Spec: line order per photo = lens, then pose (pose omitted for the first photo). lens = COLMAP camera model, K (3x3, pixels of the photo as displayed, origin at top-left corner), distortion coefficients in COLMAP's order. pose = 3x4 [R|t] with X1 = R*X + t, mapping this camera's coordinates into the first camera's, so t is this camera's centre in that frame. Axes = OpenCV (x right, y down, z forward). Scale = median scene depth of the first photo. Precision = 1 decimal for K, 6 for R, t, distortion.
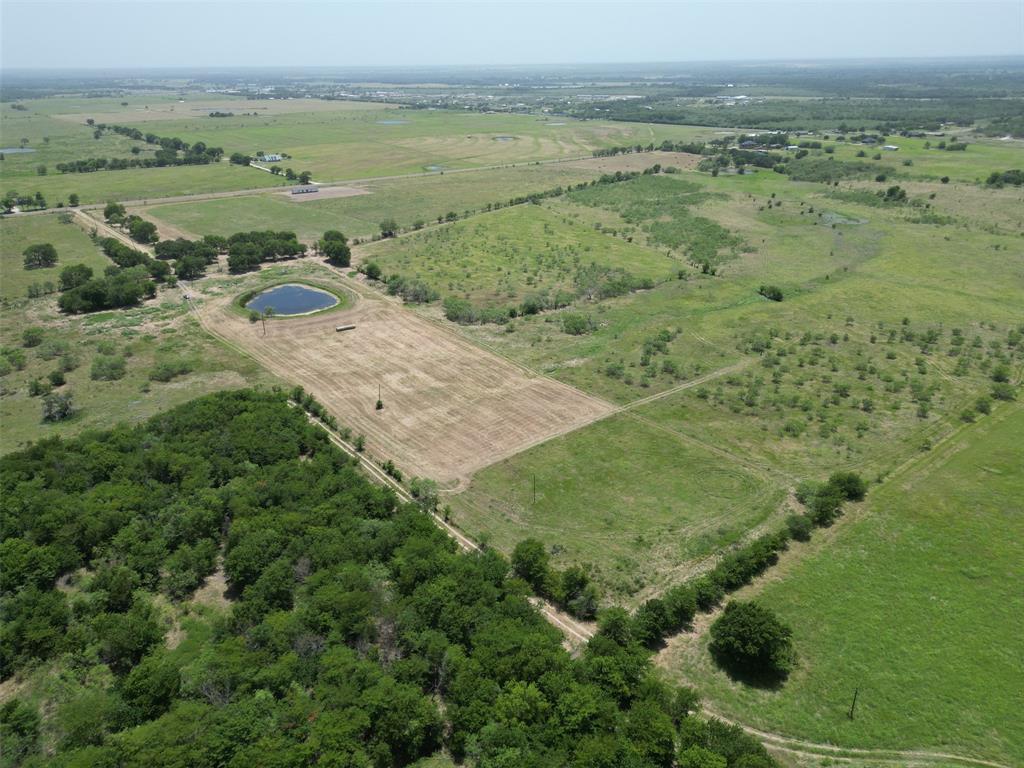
lens RADIAL K [[716.0, 0, 512.0], [0, 716.0, 384.0], [0, 0, 1]] dist [0.071336, -0.065739]
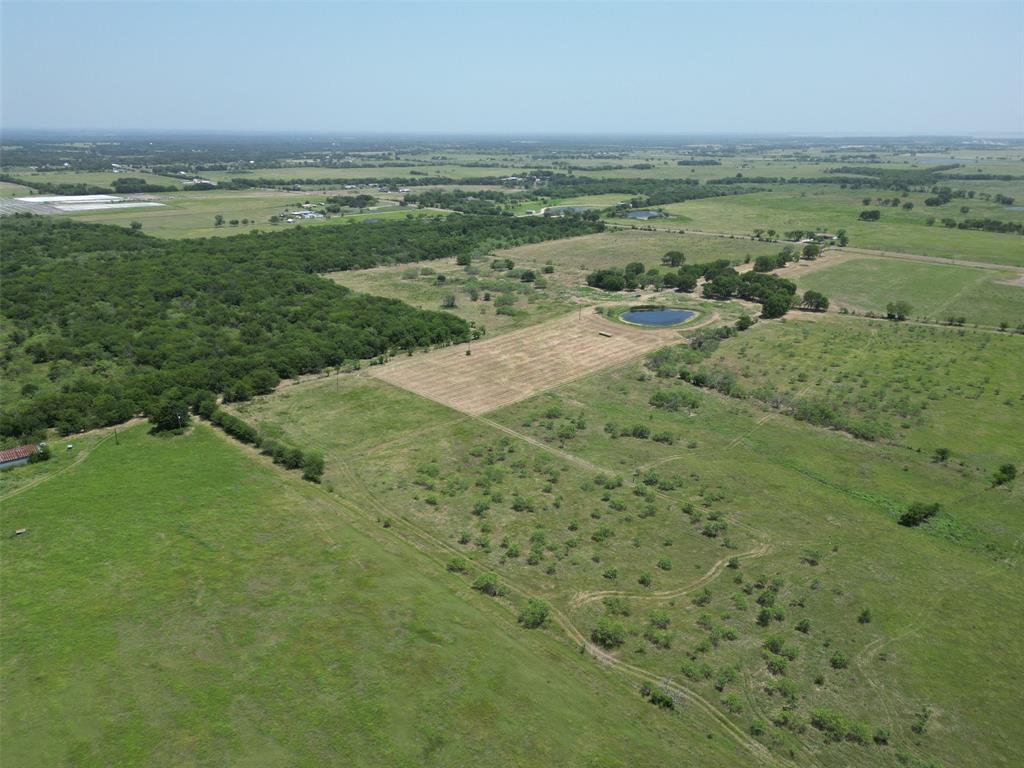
lens RADIAL K [[716.0, 0, 512.0], [0, 716.0, 384.0], [0, 0, 1]] dist [0.071336, -0.065739]
pose [[0.115818, 0.345374, -0.931291, 0.947019], [-0.410689, 0.870353, 0.271701, -0.273473], [0.904390, 0.351003, 0.242644, 0.562070]]
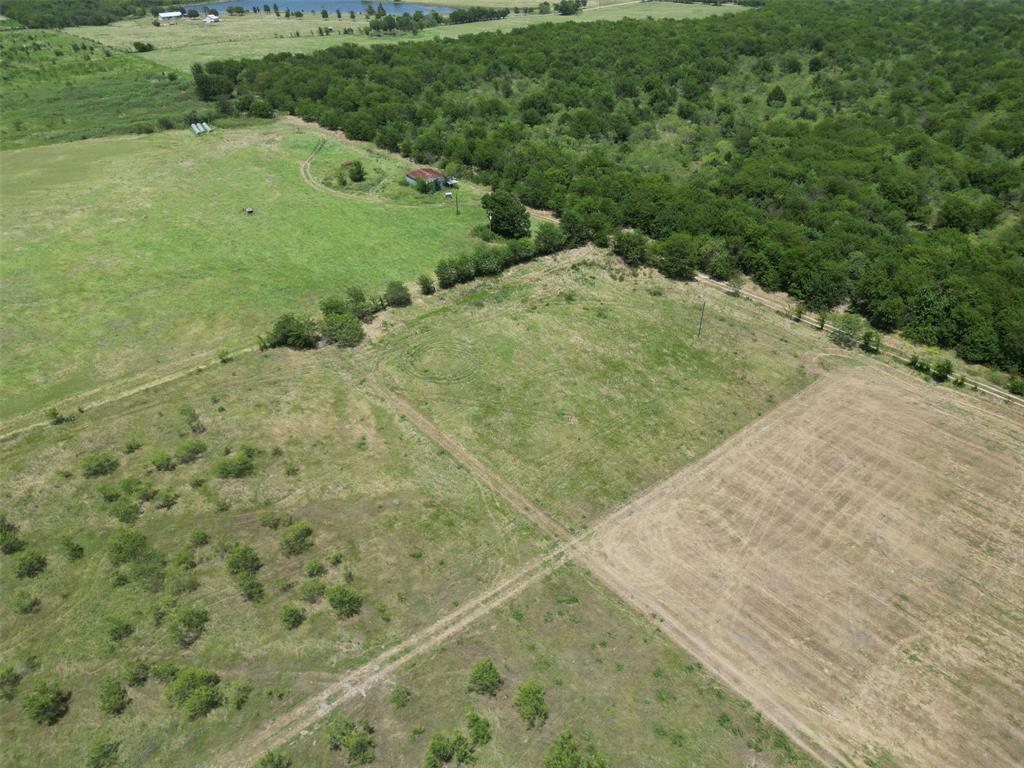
lens RADIAL K [[716.0, 0, 512.0], [0, 716.0, 384.0], [0, 0, 1]] dist [0.071336, -0.065739]
pose [[-0.999689, 0.024429, -0.004977, 0.139756], [0.009216, 0.547601, 0.836689, -0.271461], [0.023164, 0.836383, -0.547656, 0.861478]]
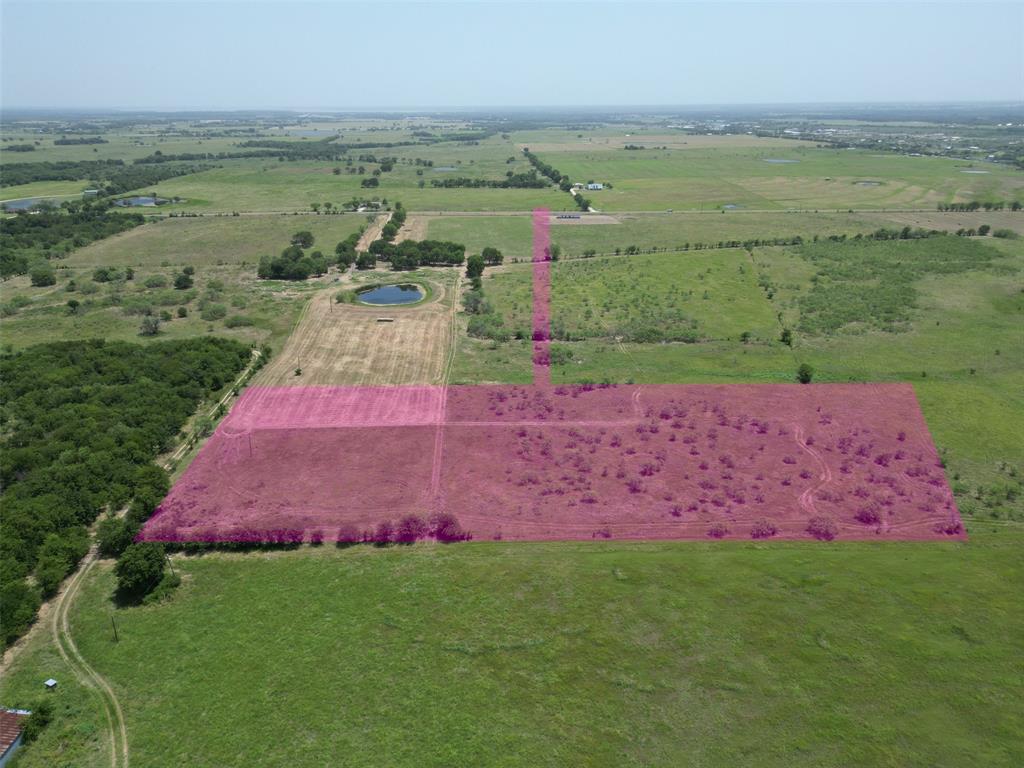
lens RADIAL K [[716.0, 0, 512.0], [0, 716.0, 384.0], [0, 0, 1]] dist [0.071336, -0.065739]
pose [[0.811330, 0.221395, -0.541044, 0.605905], [-0.244209, 0.969246, 0.030408, -0.061150], [0.531136, 0.107457, 0.840445, 0.109872]]
